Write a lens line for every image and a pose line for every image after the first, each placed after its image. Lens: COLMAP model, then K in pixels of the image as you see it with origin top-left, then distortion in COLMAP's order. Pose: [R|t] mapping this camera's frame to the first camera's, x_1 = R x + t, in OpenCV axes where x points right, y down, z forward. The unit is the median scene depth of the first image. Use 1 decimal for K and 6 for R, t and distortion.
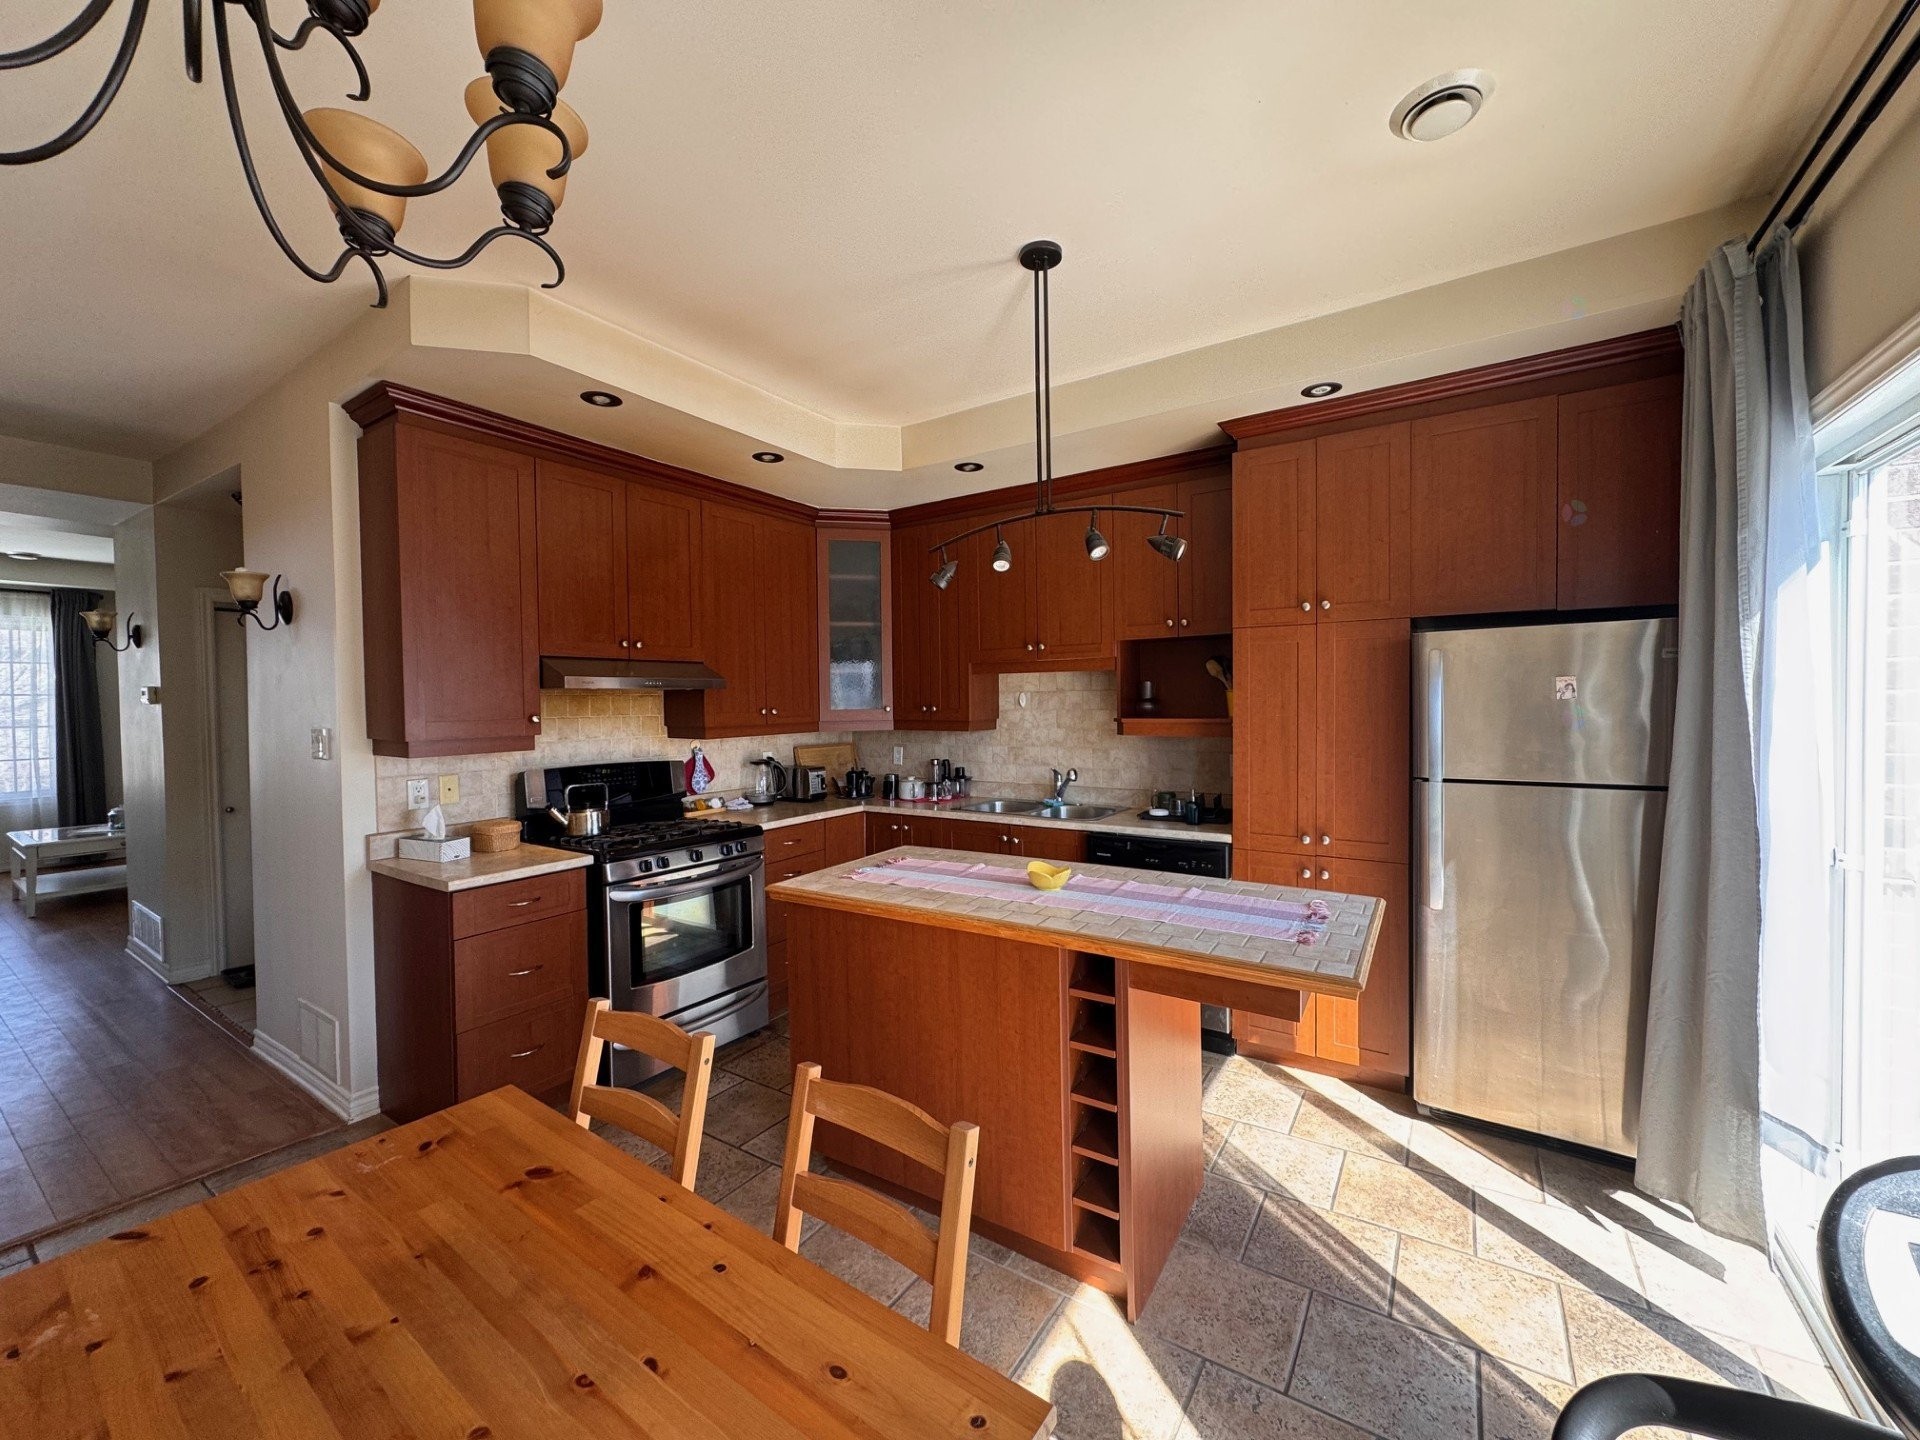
lens RADIAL K [[762.0, 0, 964.3], [0, 762.0, 715.3], [0, 0, 1]] dist [-0.005913, 0.001553]
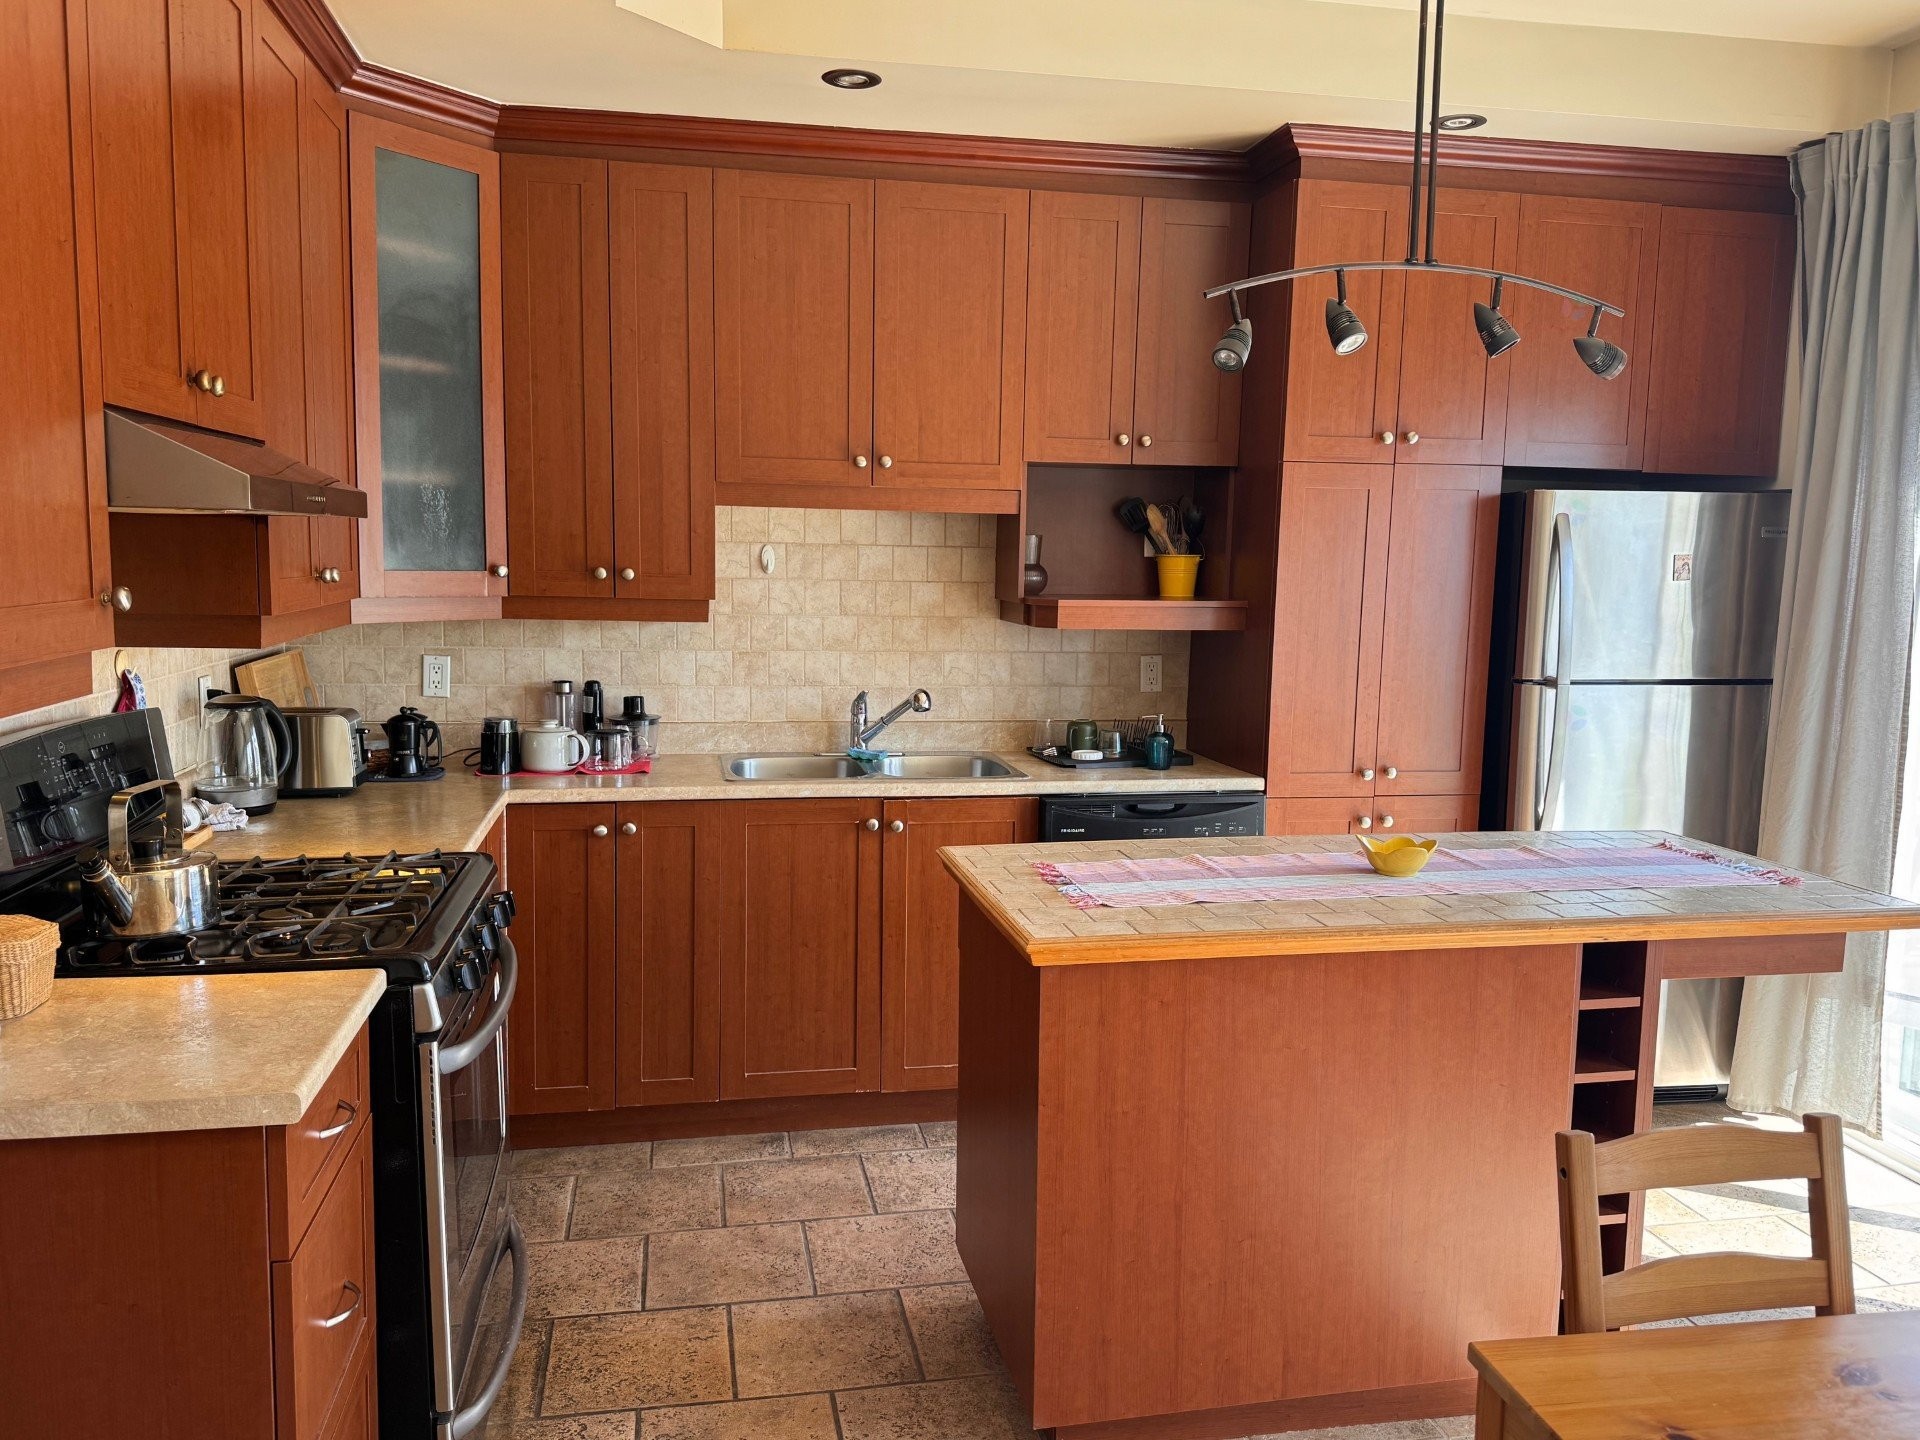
lens RADIAL K [[1449.9, 0, 973.1], [0, 1449.9, 730.2], [0, 0, 1]] dist [0.064878, 0.002131]
pose [[0.715144, -0.058412, 0.696532, -0.570559], [-0.013669, 0.995143, 0.097489, -0.003406], [-0.698843, -0.079240, 0.710872, 0.224302]]
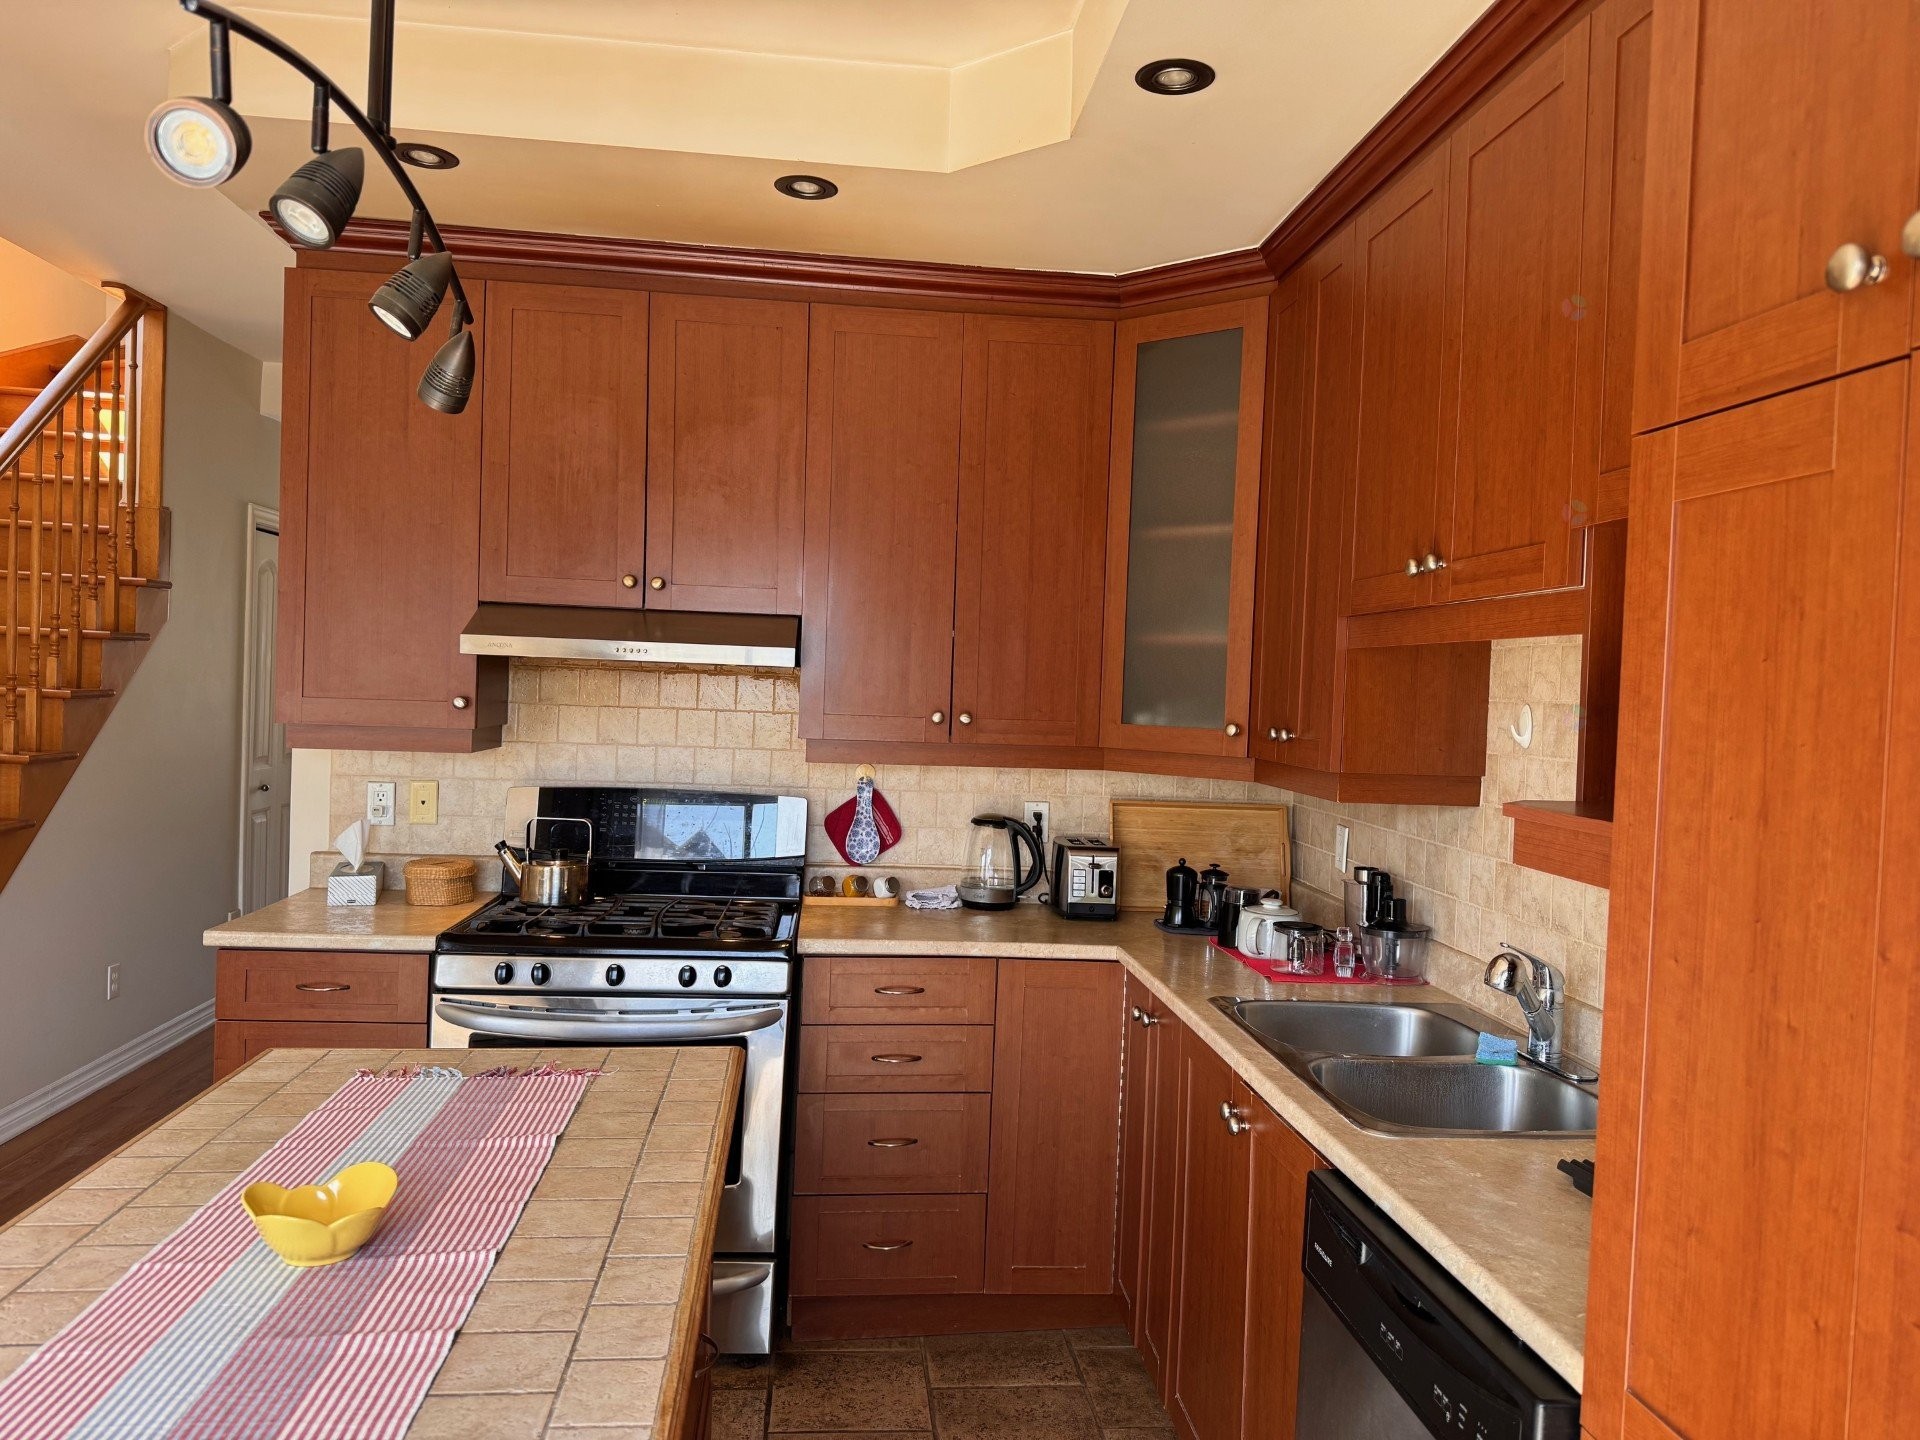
lens RADIAL K [[1344.3, 0, 973.9], [0, 1344.3, 713.7], [0, 0, 1]] dist [0.059801, -0.076472]
pose [[0.630546, 0.051304, -0.774454, 0.431033], [-0.060933, 0.998005, 0.016503, -0.023195], [0.773756, 0.036784, 0.632415, 0.482584]]
